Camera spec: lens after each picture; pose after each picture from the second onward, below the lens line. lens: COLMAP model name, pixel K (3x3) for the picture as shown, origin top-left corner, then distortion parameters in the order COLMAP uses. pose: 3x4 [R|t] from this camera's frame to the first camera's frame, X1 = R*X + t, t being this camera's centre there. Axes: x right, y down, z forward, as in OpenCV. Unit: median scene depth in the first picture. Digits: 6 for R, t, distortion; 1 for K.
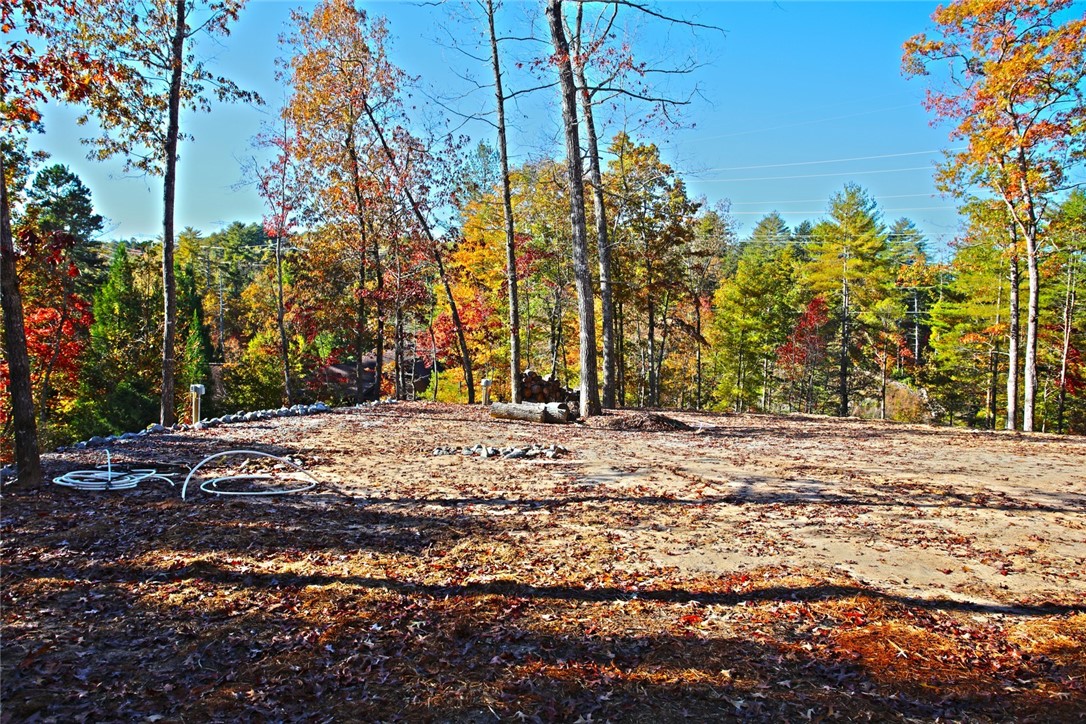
lens RADIAL K [[824.7, 0, 545.5], [0, 824.7, 366.2], [0, 0, 1]] dist [-0.035068, 0.082589]
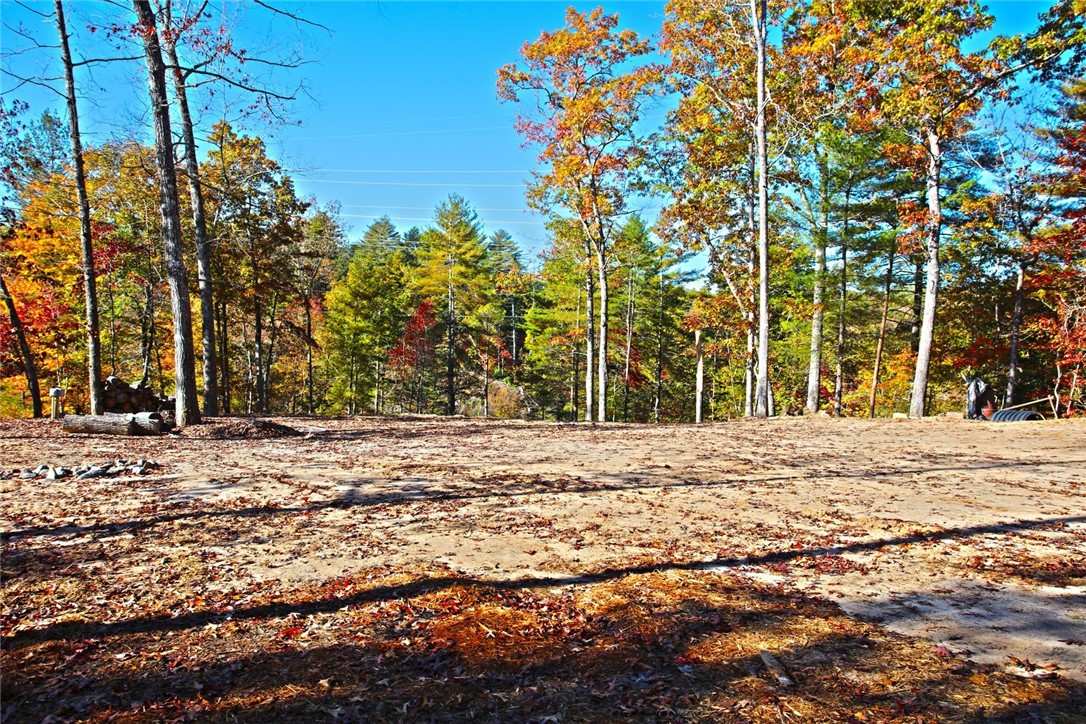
lens RADIAL K [[824.7, 0, 544.3], [0, 824.7, 365.6], [0, 0, 1]] dist [-0.035068, 0.082589]
pose [[0.895984, -0.013691, 0.443875, 0.002426], [0.015326, 0.999883, -0.000096, -0.000076], [-0.443822, 0.006889, 0.896089, 0.000196]]
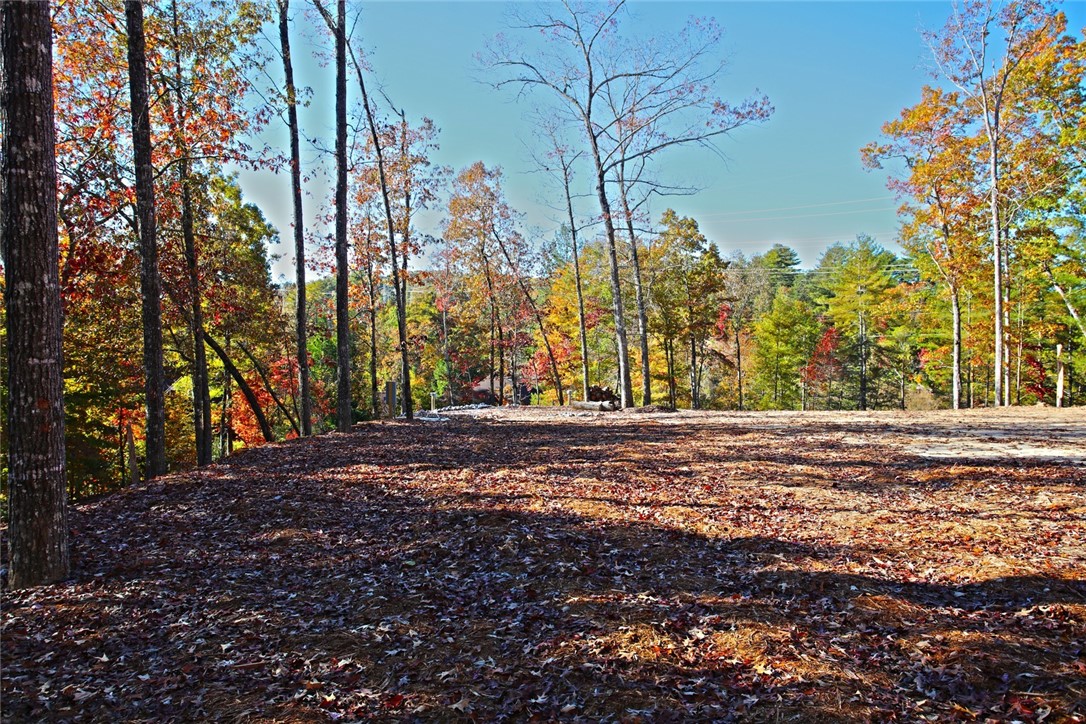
lens RADIAL K [[824.7, 0, 544.3], [0, 824.7, 364.2], [0, 0, 1]] dist [-0.035068, 0.082589]
pose [[0.993748, -0.031014, -0.107256, 0.041349], [0.026730, 0.998795, -0.041149, 0.019557], [0.108403, 0.038024, 0.993380, -0.487277]]
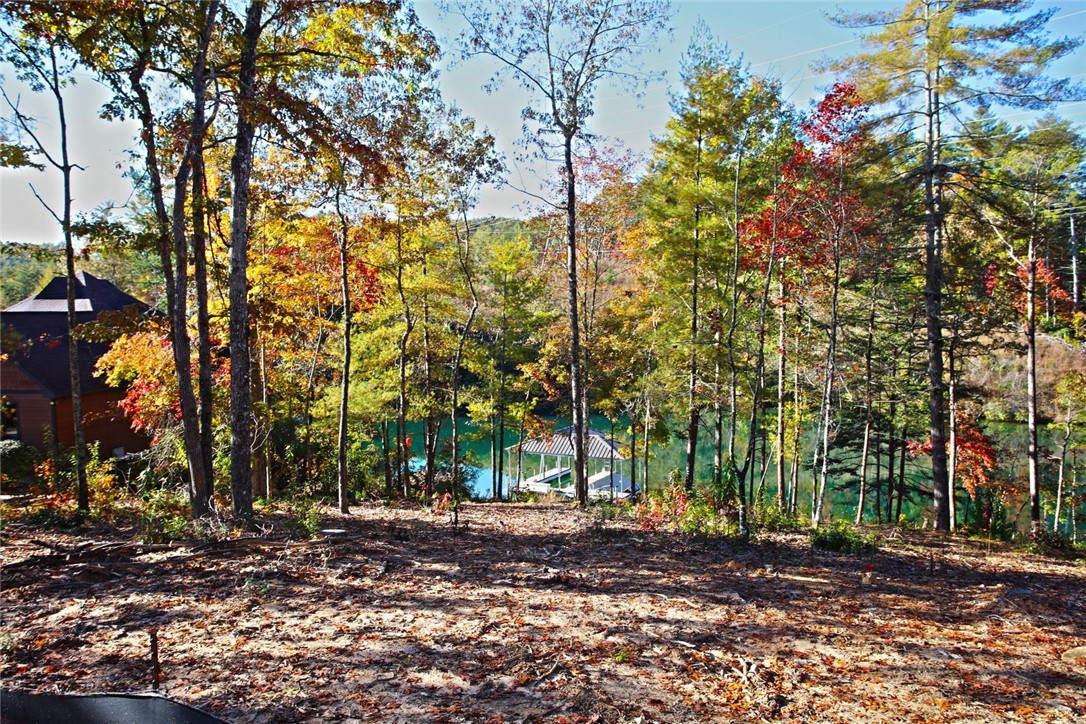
lens RADIAL K [[824.7, 0, 545.2], [0, 824.7, 365.1], [0, 0, 1]] dist [-0.035068, 0.082589]
pose [[0.989497, -0.044620, -0.137494, 0.388233], [0.047207, 0.998763, 0.015610, 0.055204], [0.136628, -0.021937, 0.990380, 0.960114]]
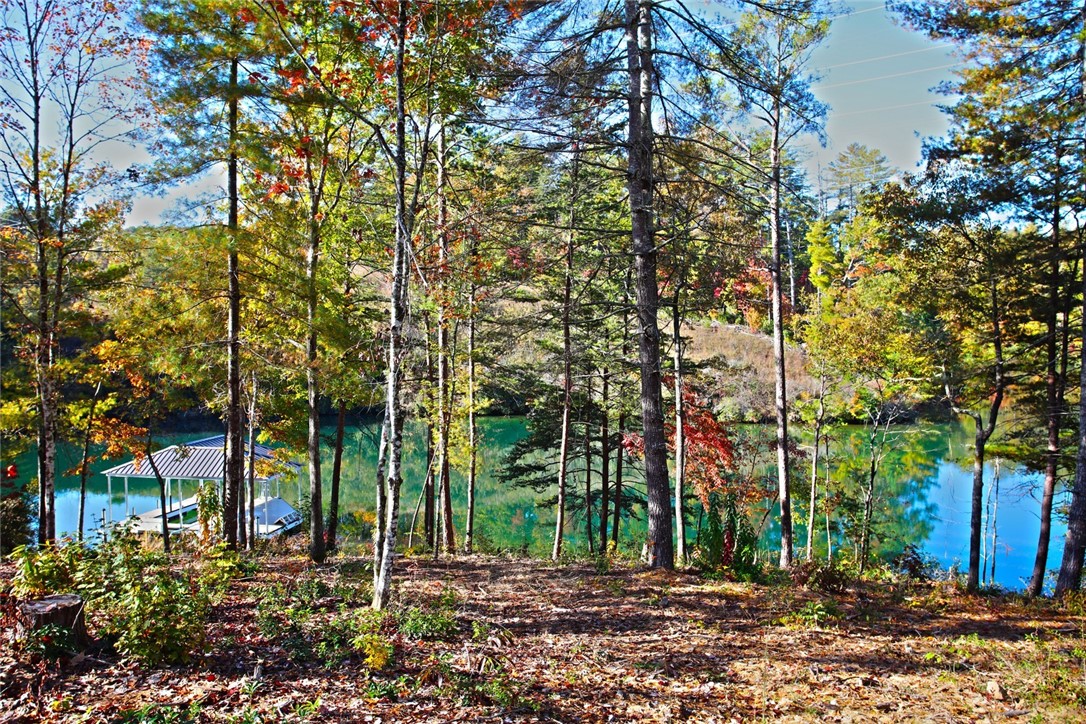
lens RADIAL K [[824.7, 0, 543.6], [0, 824.7, 367.0], [0, 0, 1]] dist [-0.035068, 0.082589]
pose [[0.987105, -0.056162, 0.149898, 0.520803], [0.055863, 0.998419, 0.006205, 0.122233], [-0.150009, 0.002249, 0.988682, 1.338762]]
